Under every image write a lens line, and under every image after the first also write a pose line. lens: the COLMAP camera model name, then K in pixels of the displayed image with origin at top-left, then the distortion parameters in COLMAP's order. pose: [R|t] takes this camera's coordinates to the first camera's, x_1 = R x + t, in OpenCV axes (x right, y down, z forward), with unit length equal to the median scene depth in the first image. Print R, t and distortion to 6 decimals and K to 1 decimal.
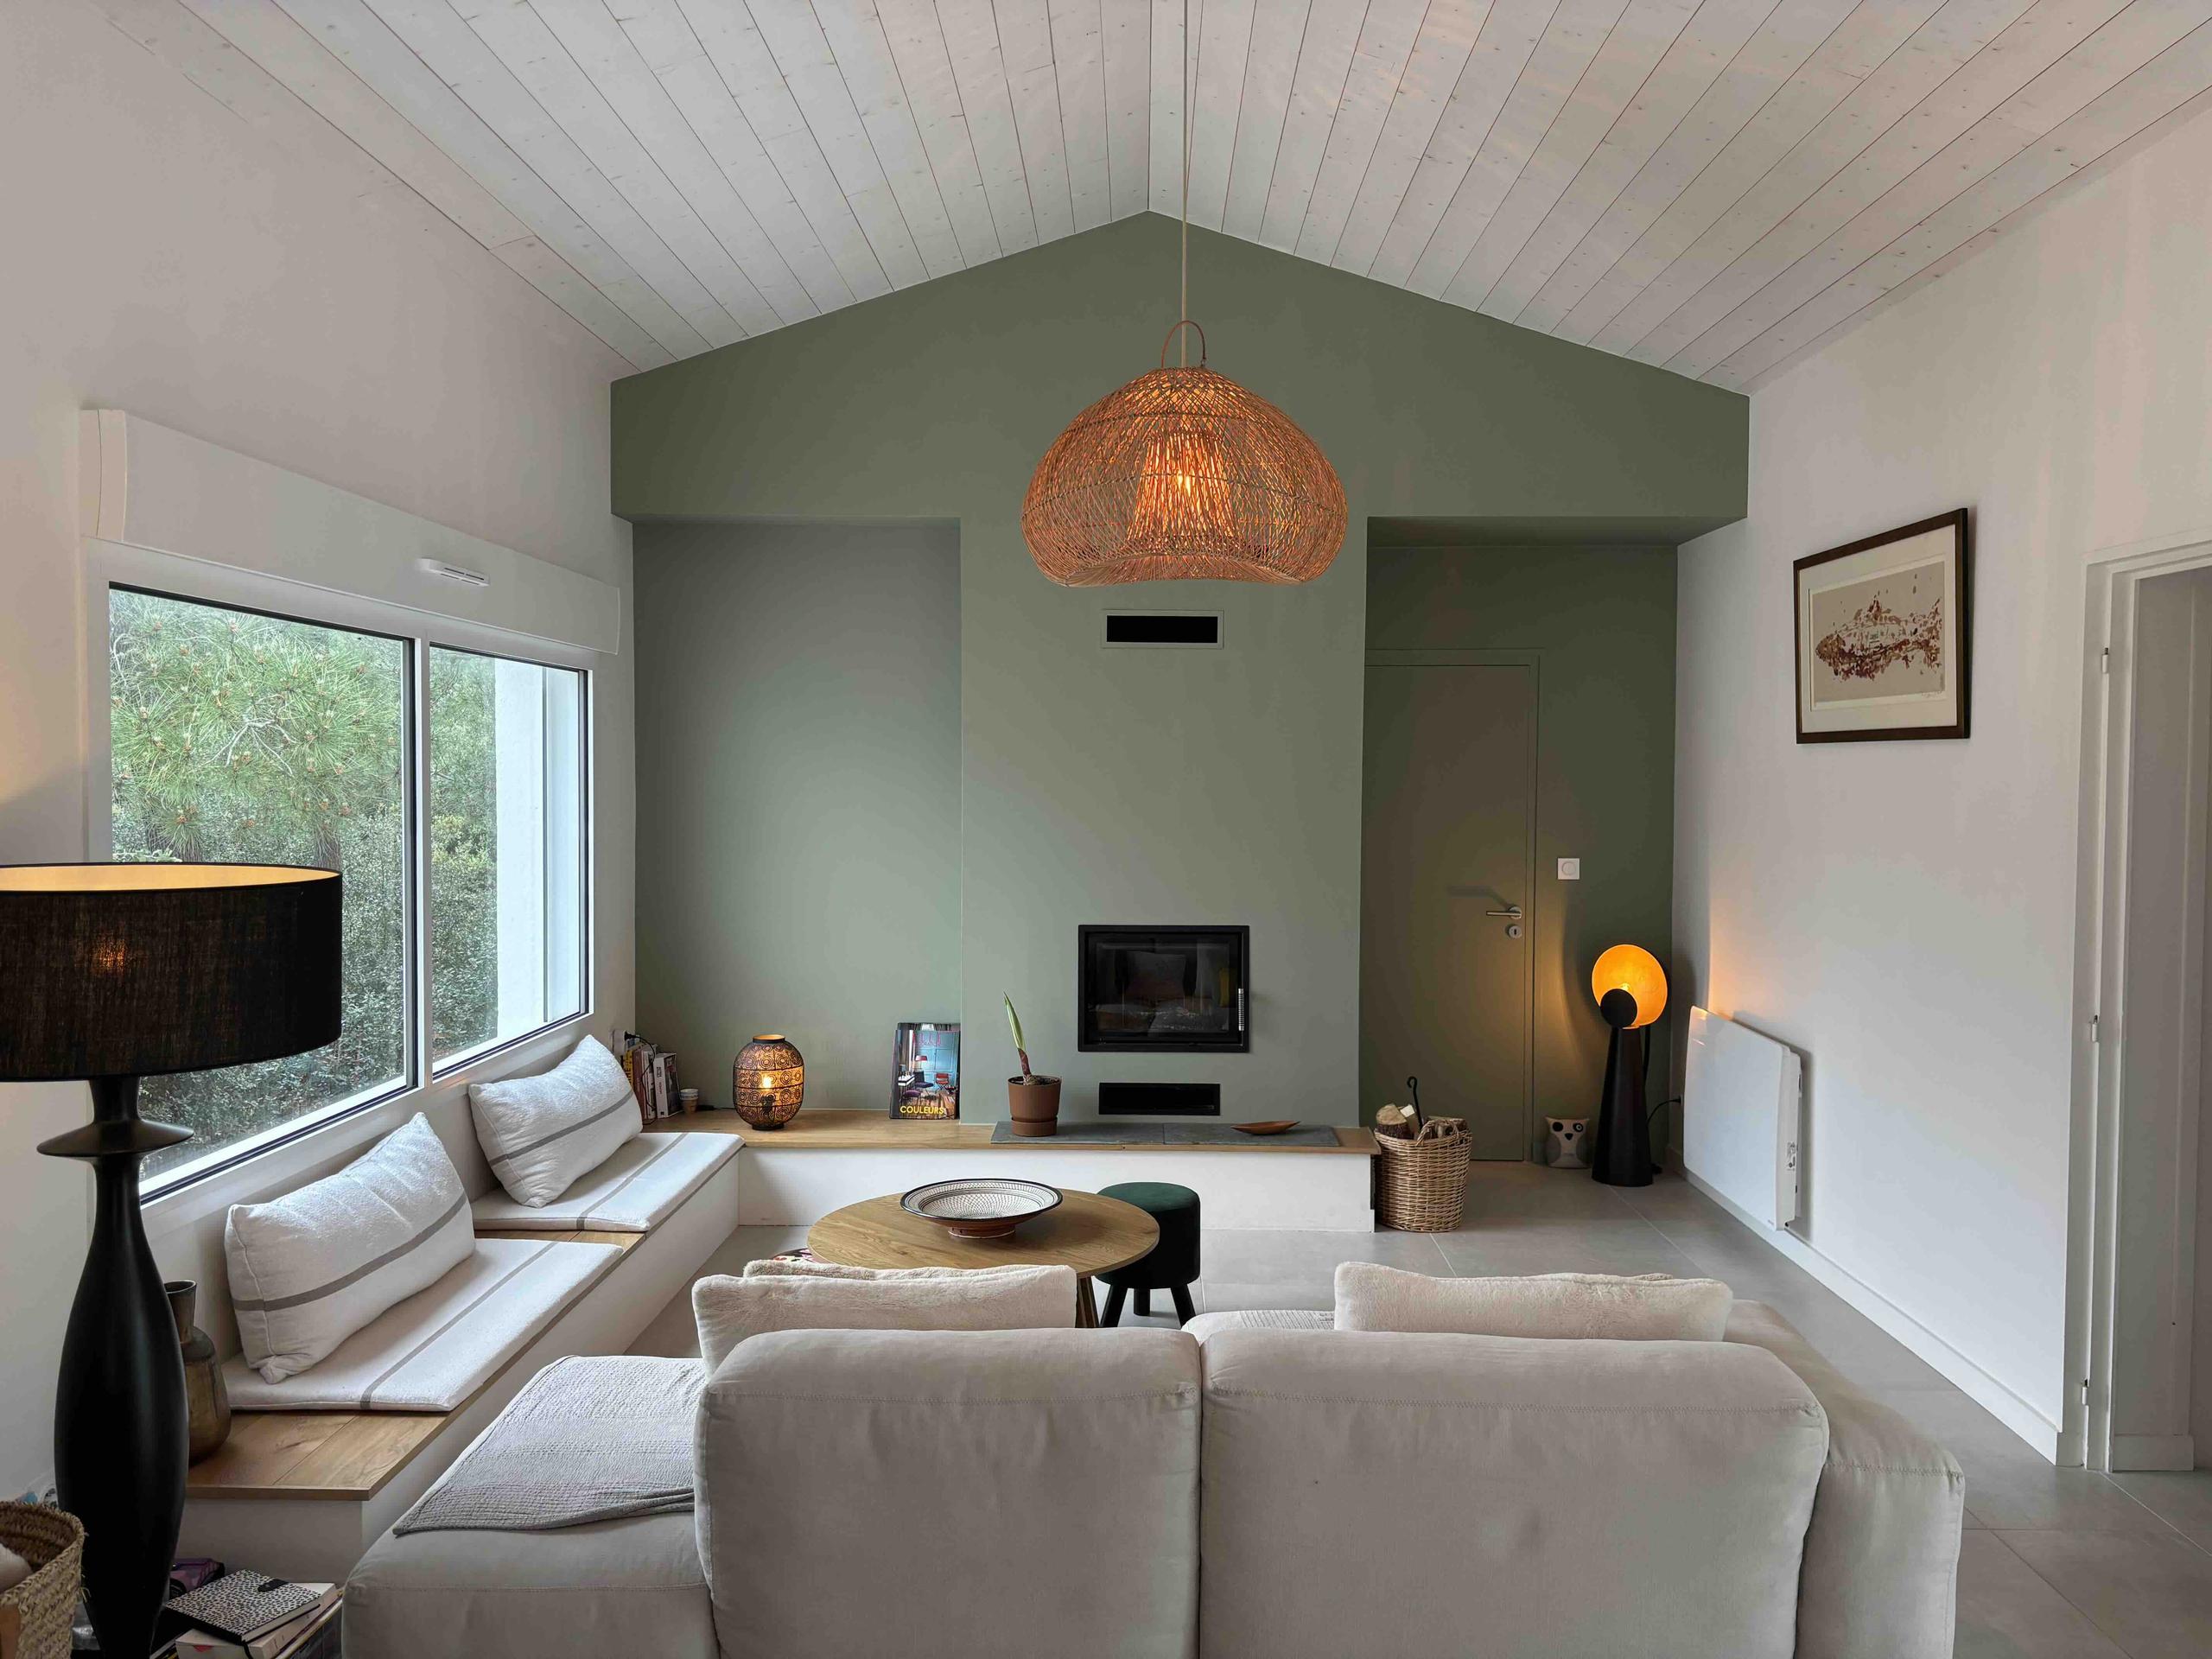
lens RADIAL K [[1627.4, 0, 1106.0], [0, 1627.4, 829.5], [0, 0, 1]] dist [0.131008, -0.178824]
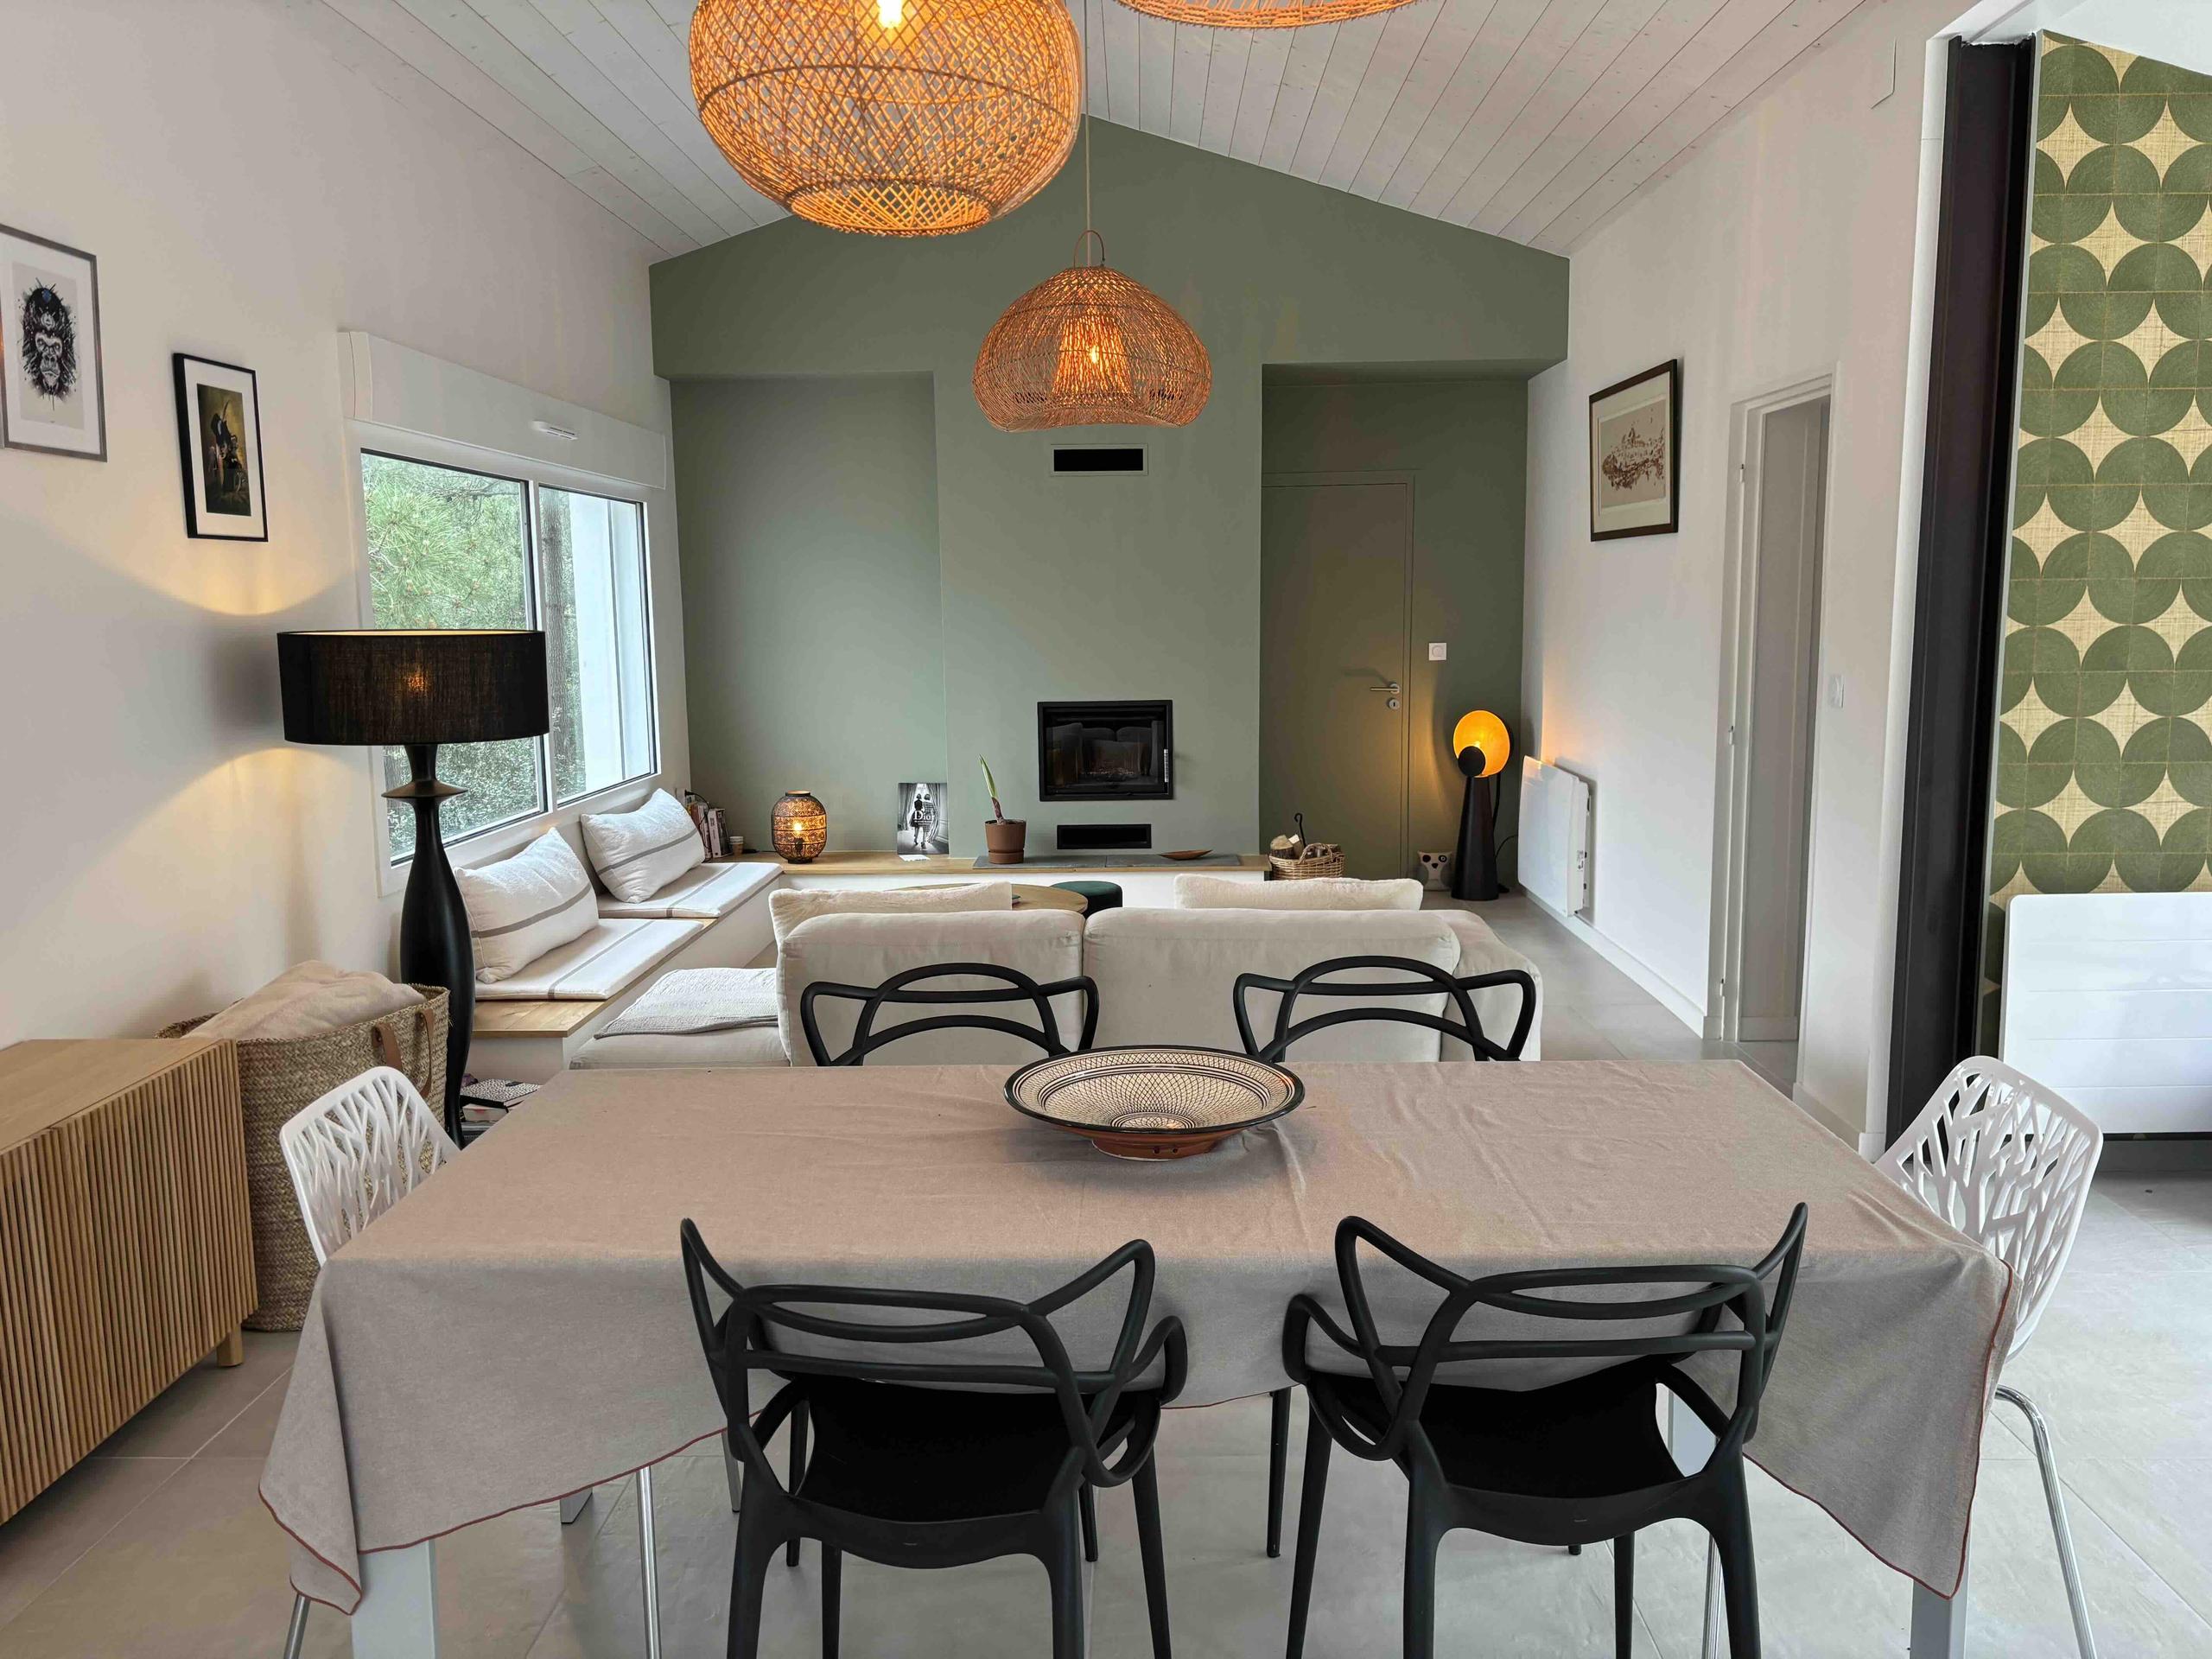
lens RADIAL K [[1654.4, 0, 1106.0], [0, 1654.4, 829.5], [0, 0, 1]] dist [0.195078, -0.497156]
pose [[0.999804, -0.019064, -0.005315, 0.044985], [0.019503, 0.994711, 0.100843, 0.031084], [0.003364, -0.100927, 0.994888, -0.316609]]
